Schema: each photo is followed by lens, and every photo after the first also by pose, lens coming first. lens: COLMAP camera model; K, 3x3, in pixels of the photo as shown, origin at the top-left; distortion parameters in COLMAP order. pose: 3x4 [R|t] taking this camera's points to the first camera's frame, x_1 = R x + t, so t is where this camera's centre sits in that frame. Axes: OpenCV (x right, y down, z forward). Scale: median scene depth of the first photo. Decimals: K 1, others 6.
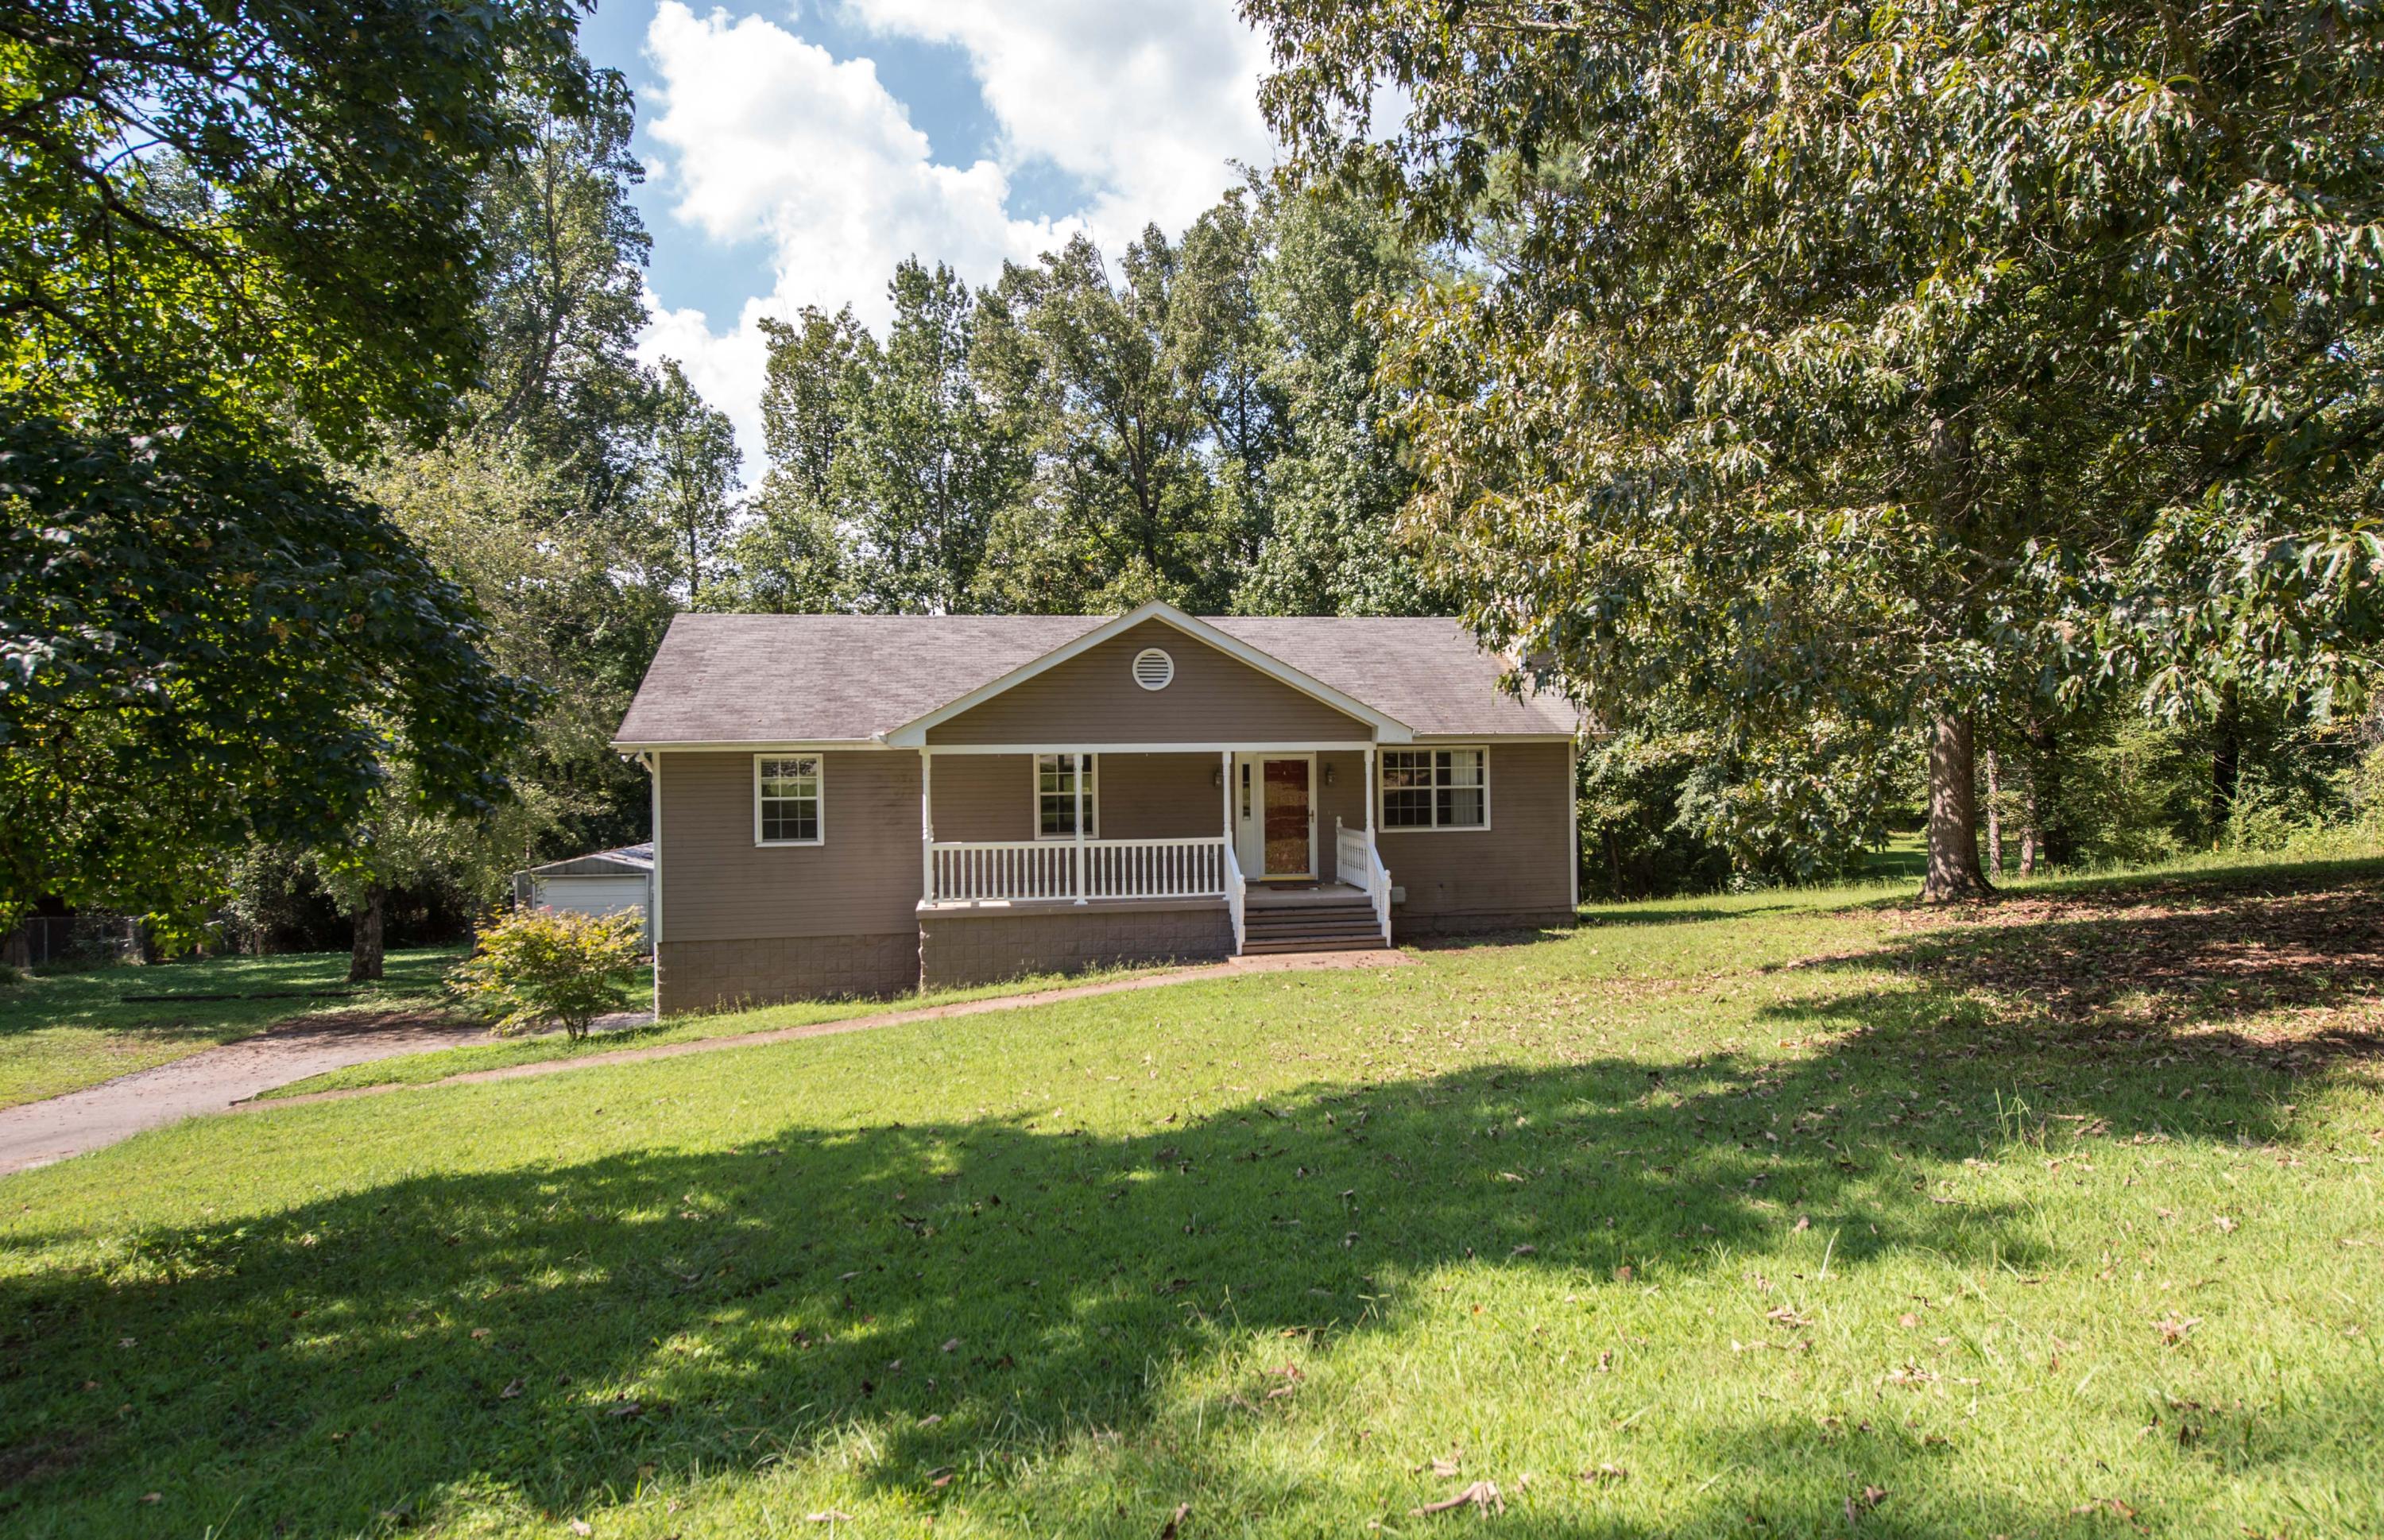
lens RADIAL K [[1398.6, 0, 1192.0], [0, 1398.6, 770.0], [0, 0, 1]] dist [0.000931, 0.000093]
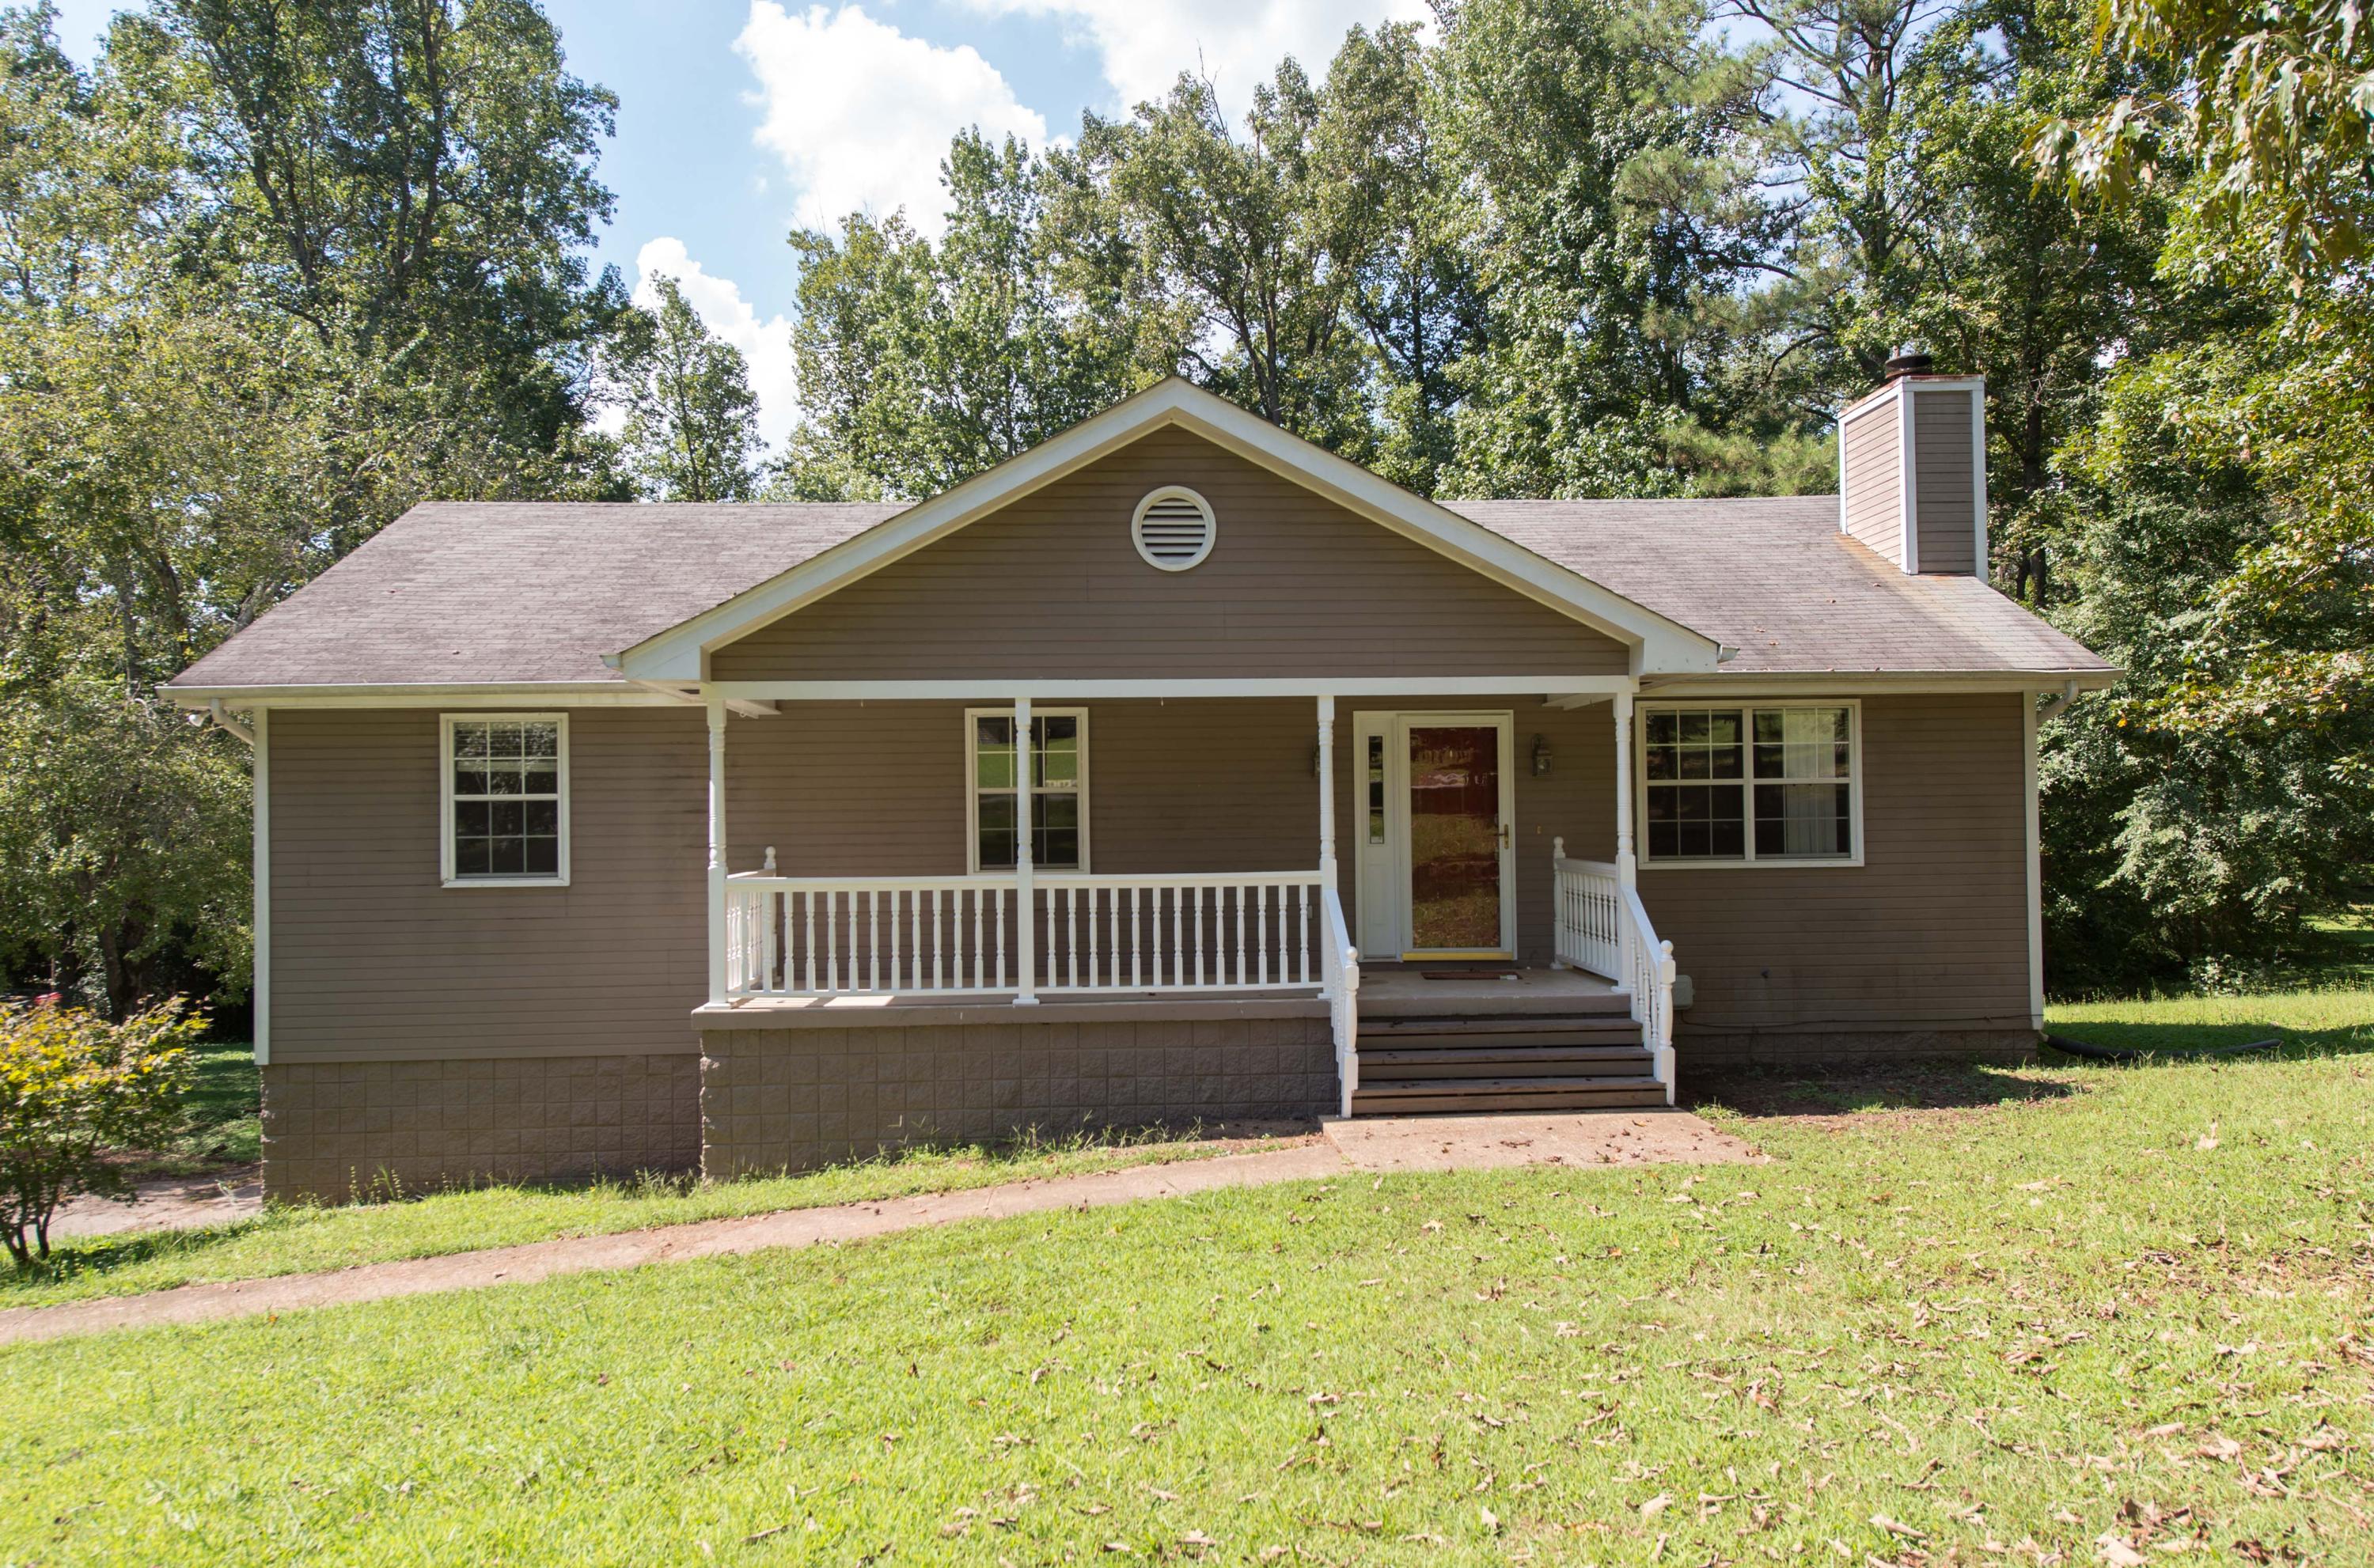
lens RADIAL K [[1548.6, 0, 1183.9], [0, 1548.6, 811.0], [0, 0, 1]] dist [0.013440, -0.000487]
pose [[0.991917, -0.002023, -0.126872, 0.025239], [-0.000124, 0.999857, -0.016917, 0.020696], [0.126888, 0.016796, 0.991775, 0.259153]]
